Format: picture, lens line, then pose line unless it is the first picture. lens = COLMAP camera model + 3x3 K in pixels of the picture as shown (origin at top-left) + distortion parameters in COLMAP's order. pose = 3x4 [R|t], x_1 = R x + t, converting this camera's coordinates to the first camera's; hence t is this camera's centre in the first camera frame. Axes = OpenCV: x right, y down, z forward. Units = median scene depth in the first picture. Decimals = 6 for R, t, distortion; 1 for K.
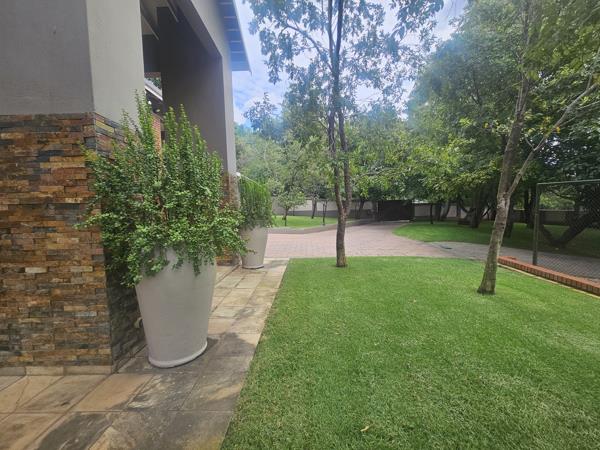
lens RADIAL K [[243.9, 0, 299.5], [0, 243.9, 220.9], [0, 0, 1]] dist [-0.000347, 0.000022]
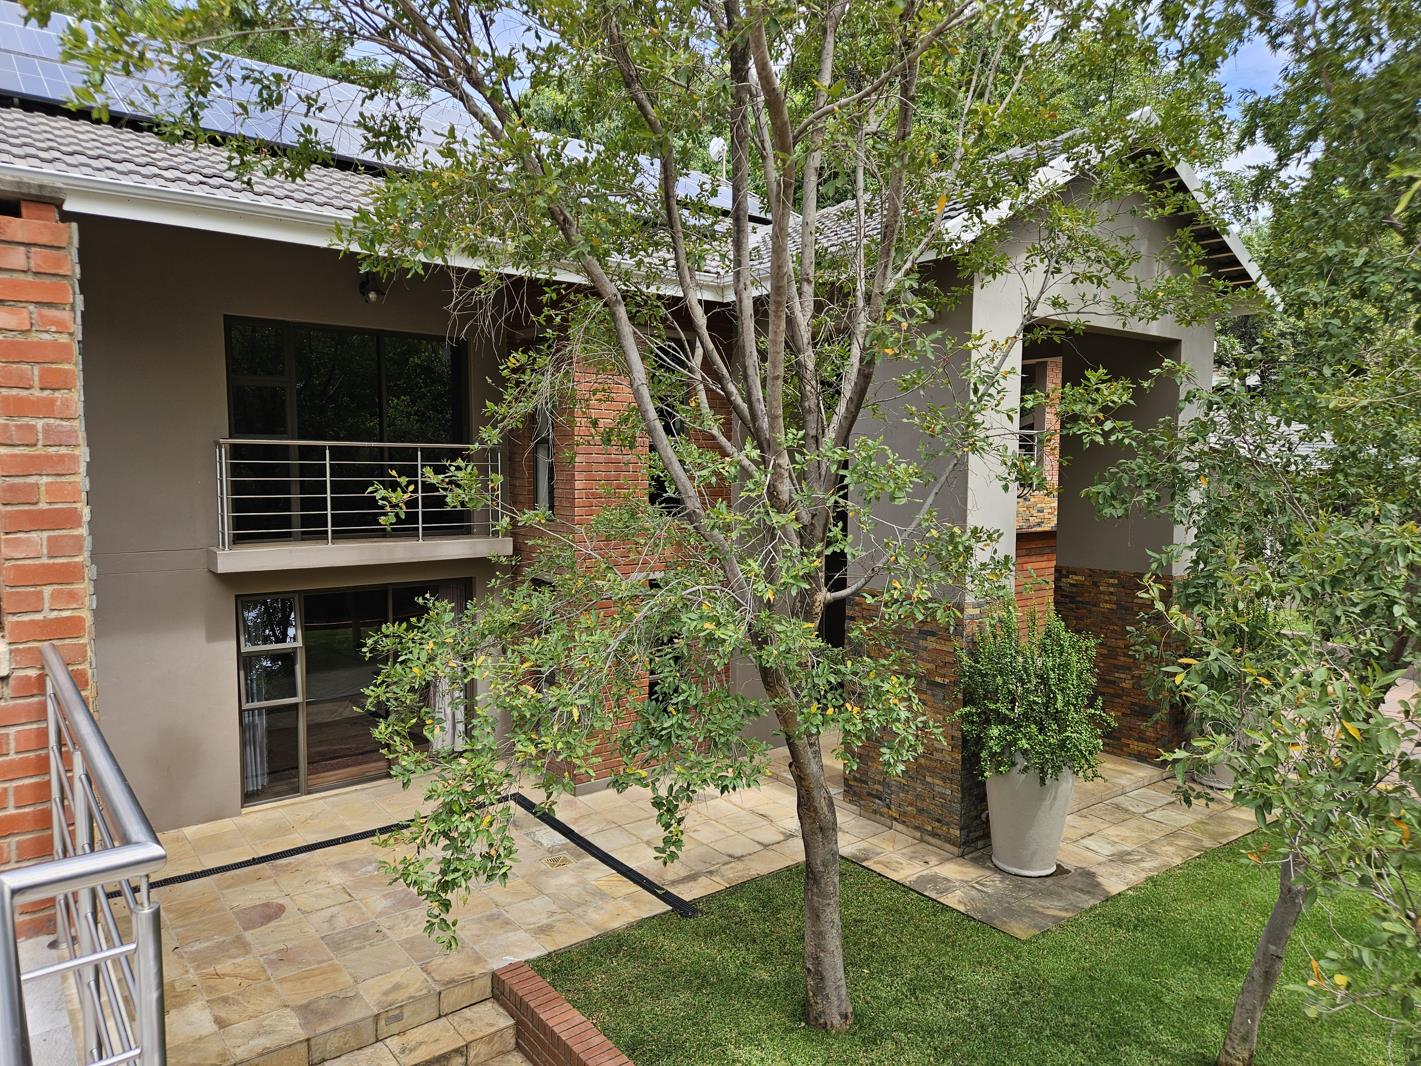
lens RADIAL K [[921.7, 0, 705.0], [0, 921.7, 524.6], [0, 0, 1]] dist [0.009900, -0.004479]
pose [[0.610910, 0.079341, -0.787714, 1.497293], [-0.063750, 0.996665, 0.050945, -0.873017], [0.789129, 0.019094, 0.613931, -2.212833]]
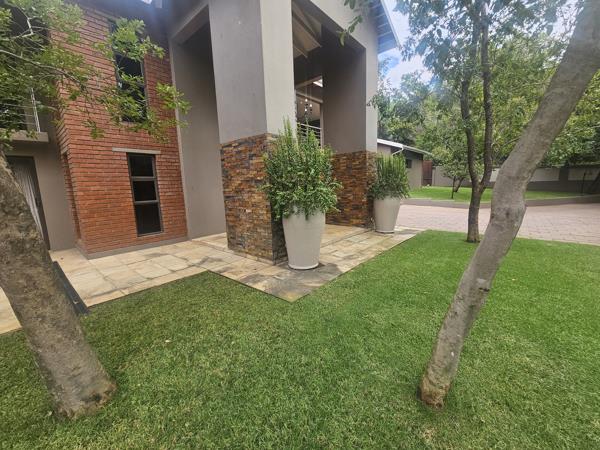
lens RADIAL K [[243.9, 0, 302.0], [0, 243.9, 219.4], [0, 0, 1]] dist [-0.000347, 0.000022]
pose [[0.769164, 0.095195, -0.631921, 0.657289], [-0.024253, 0.992479, 0.119991, 0.005323], [0.638591, -0.076967, 0.765688, -0.363580]]
